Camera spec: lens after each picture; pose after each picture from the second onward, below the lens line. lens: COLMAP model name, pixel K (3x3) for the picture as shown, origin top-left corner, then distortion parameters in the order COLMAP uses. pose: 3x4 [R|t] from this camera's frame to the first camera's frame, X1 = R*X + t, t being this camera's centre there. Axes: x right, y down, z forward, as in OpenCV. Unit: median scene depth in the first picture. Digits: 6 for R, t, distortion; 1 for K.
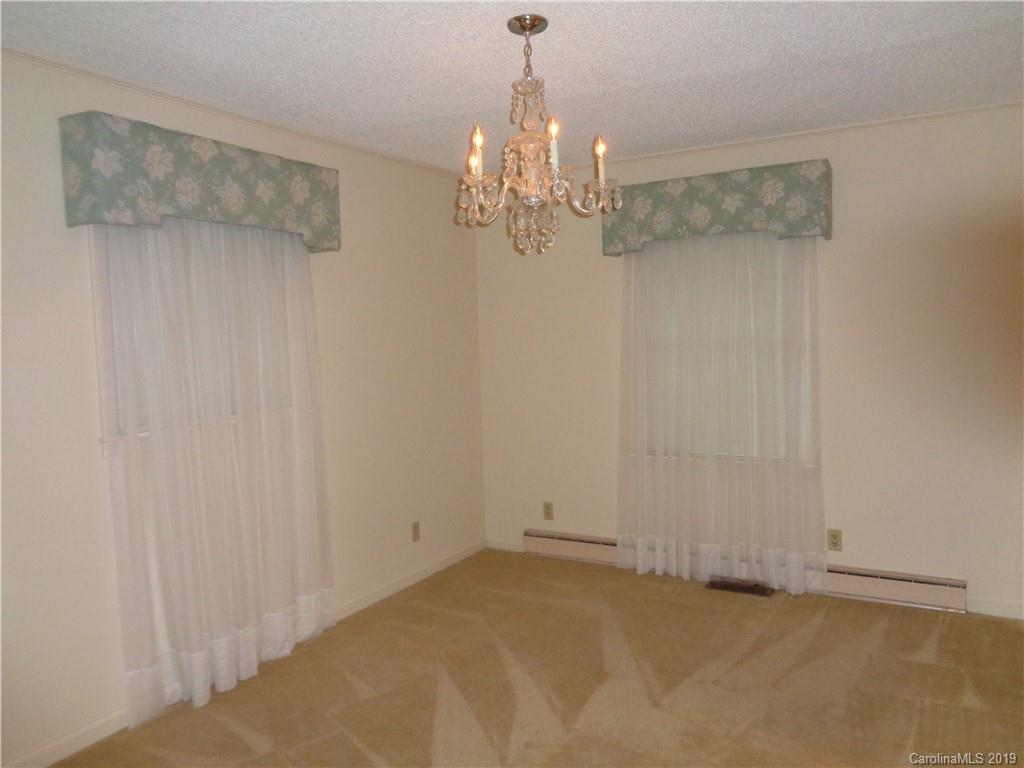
lens RADIAL K [[765.4, 0, 512.0], [0, 765.4, 384.0], [0, 0, 1]] dist [0.000143, 0.006409]
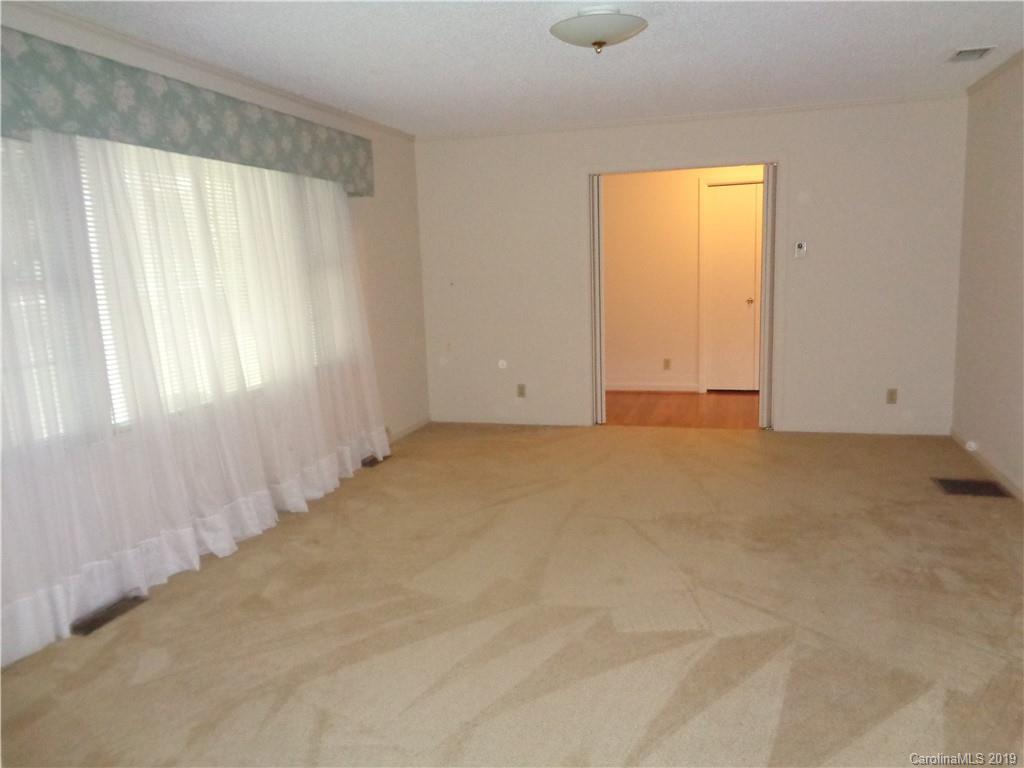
lens RADIAL K [[765.4, 0, 512.0], [0, 765.4, 384.0], [0, 0, 1]] dist [0.000143, 0.006409]
pose [[0.977732, -0.003089, 0.209834, -0.127285], [-0.015910, 0.995923, 0.088797, 0.020983], [-0.209252, -0.090158, 0.973697, -0.231273]]
